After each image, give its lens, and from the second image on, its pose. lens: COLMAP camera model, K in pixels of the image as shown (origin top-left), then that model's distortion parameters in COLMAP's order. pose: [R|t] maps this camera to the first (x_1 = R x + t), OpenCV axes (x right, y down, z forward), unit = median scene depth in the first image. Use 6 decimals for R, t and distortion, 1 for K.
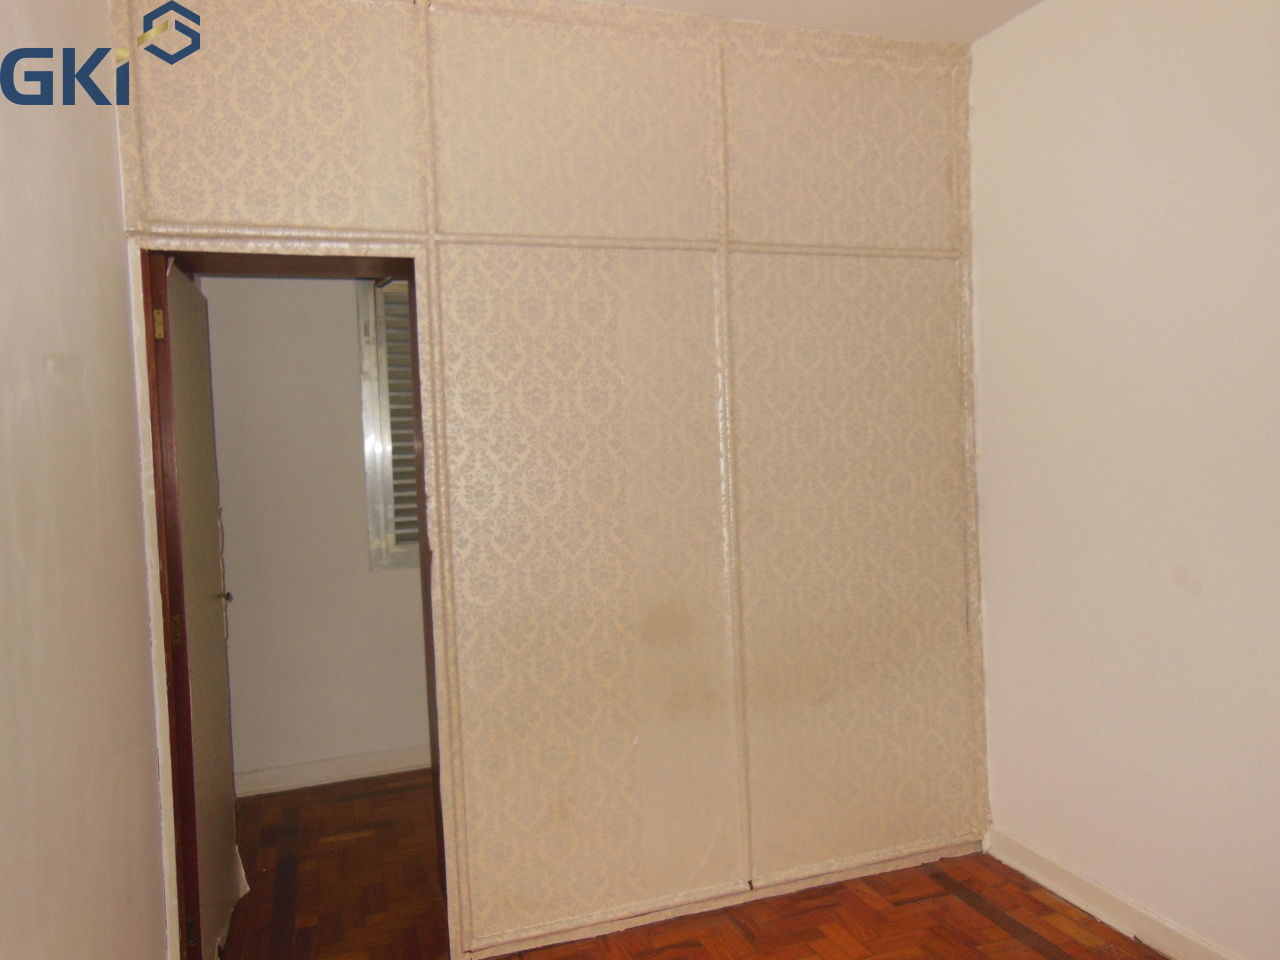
lens RADIAL K [[937.8, 0, 638.4], [0, 937.8, 487.8], [0, 0, 1]] dist [-0.004644, 0.035744]
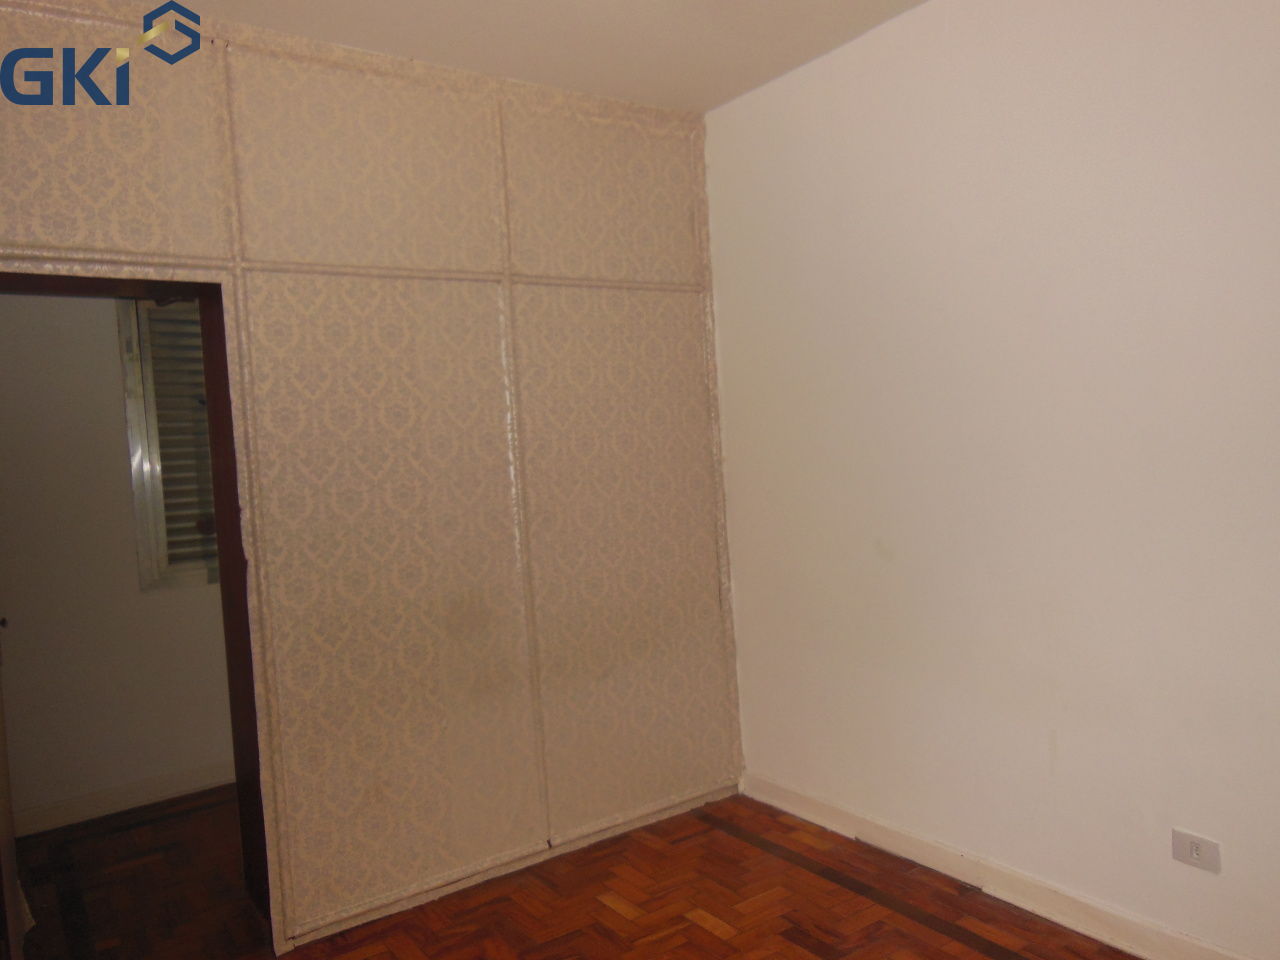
lens RADIAL K [[937.8, 0, 645.0], [0, 937.8, 490.7], [0, 0, 1]] dist [-0.004644, 0.035744]
pose [[0.961109, -0.033616, 0.274117, -0.068178], [0.036447, 0.999322, -0.005242, 0.010116], [-0.273755, 0.015029, 0.961682, -0.127670]]
